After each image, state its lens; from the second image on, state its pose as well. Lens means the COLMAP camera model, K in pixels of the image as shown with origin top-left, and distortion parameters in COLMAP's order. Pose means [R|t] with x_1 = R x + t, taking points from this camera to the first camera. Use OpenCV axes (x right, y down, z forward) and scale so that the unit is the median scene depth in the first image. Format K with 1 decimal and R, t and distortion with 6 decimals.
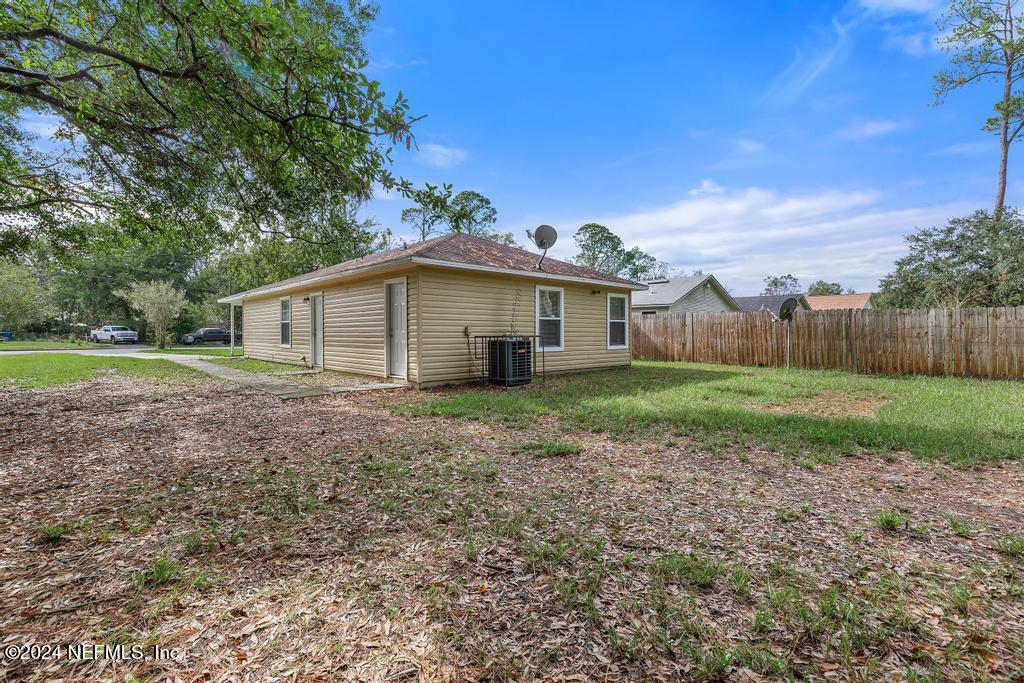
lens RADIAL K [[457.6, 0, 512.0], [0, 457.6, 341.5], [0, 0, 1]] dist [0.015290, -0.000046]
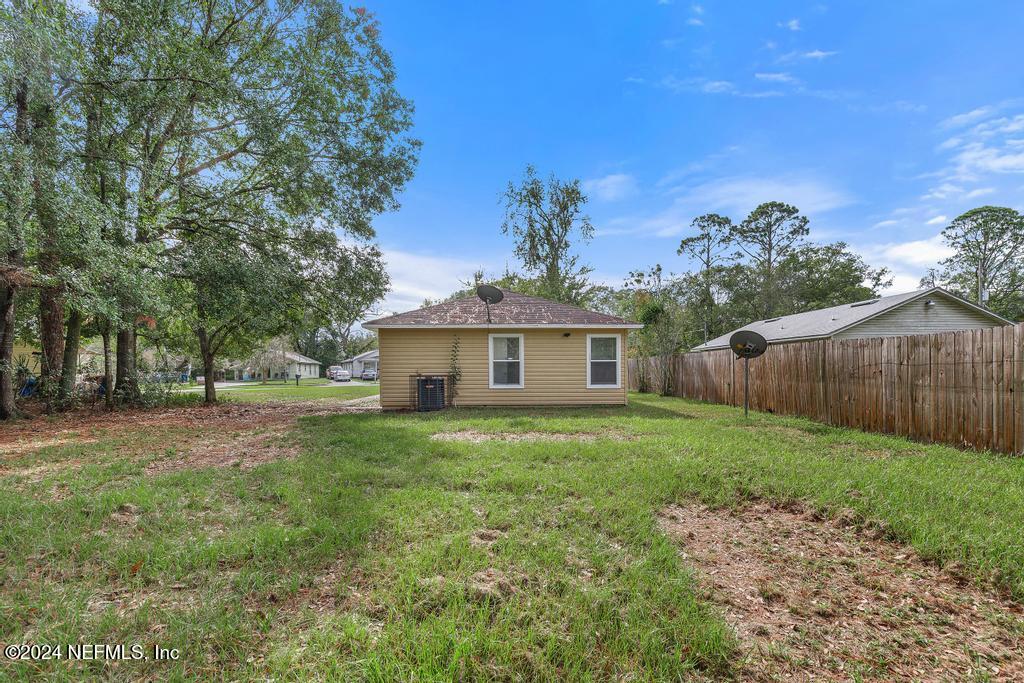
lens RADIAL K [[490.8, 0, 511.1], [0, 490.8, 377.0], [0, 0, 1]] dist [-0.000296, -0.000315]
pose [[0.760056, 0.004288, -0.649843, 0.836651], [-0.008195, 0.999962, -0.002987, -0.003664], [0.649806, 0.007595, 0.760062, 0.032419]]
